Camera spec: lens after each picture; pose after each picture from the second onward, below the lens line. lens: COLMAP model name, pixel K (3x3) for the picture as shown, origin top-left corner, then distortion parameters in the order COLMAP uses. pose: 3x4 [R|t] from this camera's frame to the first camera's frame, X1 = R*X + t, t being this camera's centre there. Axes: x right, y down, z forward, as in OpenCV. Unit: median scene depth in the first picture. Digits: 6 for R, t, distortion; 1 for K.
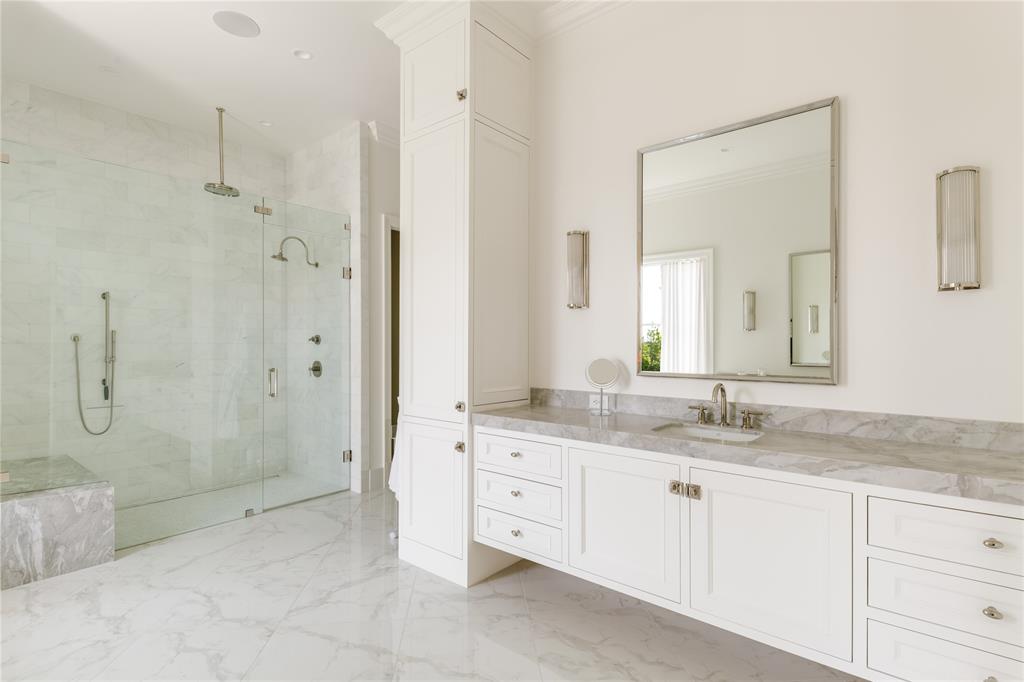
lens RADIAL K [[501.2, 0, 519.0], [0, 501.2, 347.5], [0, 0, 1]] dist [0.002518, 0.000464]
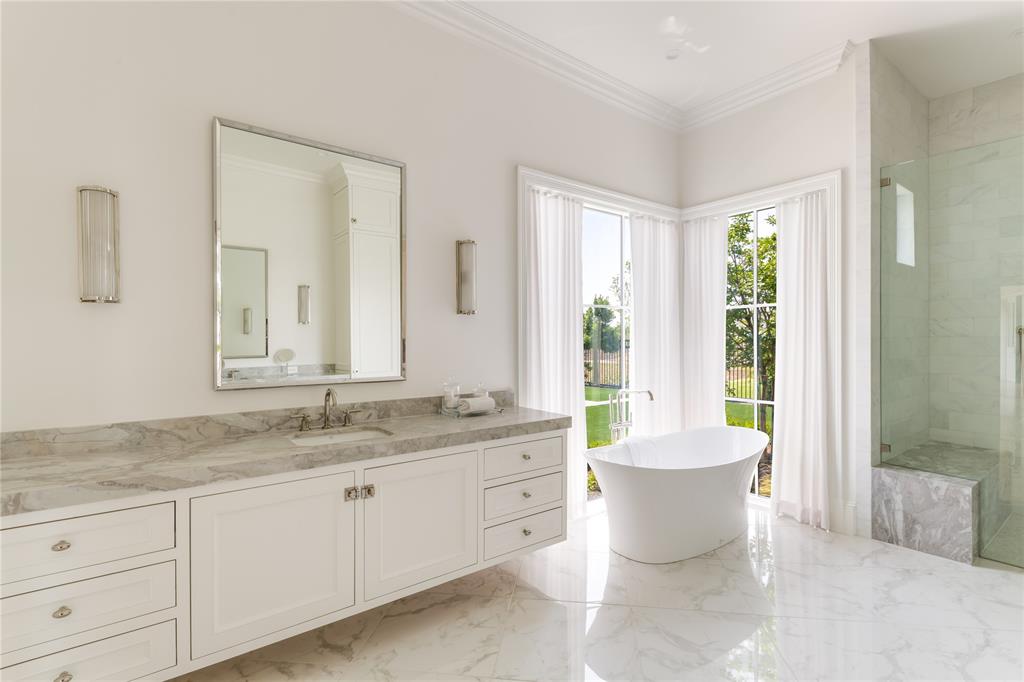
lens RADIAL K [[501.2, 0, 520.4], [0, 501.2, 339.9], [0, 0, 1]] dist [0.002518, 0.000464]
pose [[-0.209923, 0.006526, -0.977696, 0.330617], [0.000938, 0.999979, 0.006473, -0.010827], [0.977718, 0.000442, -0.209924, 0.394446]]
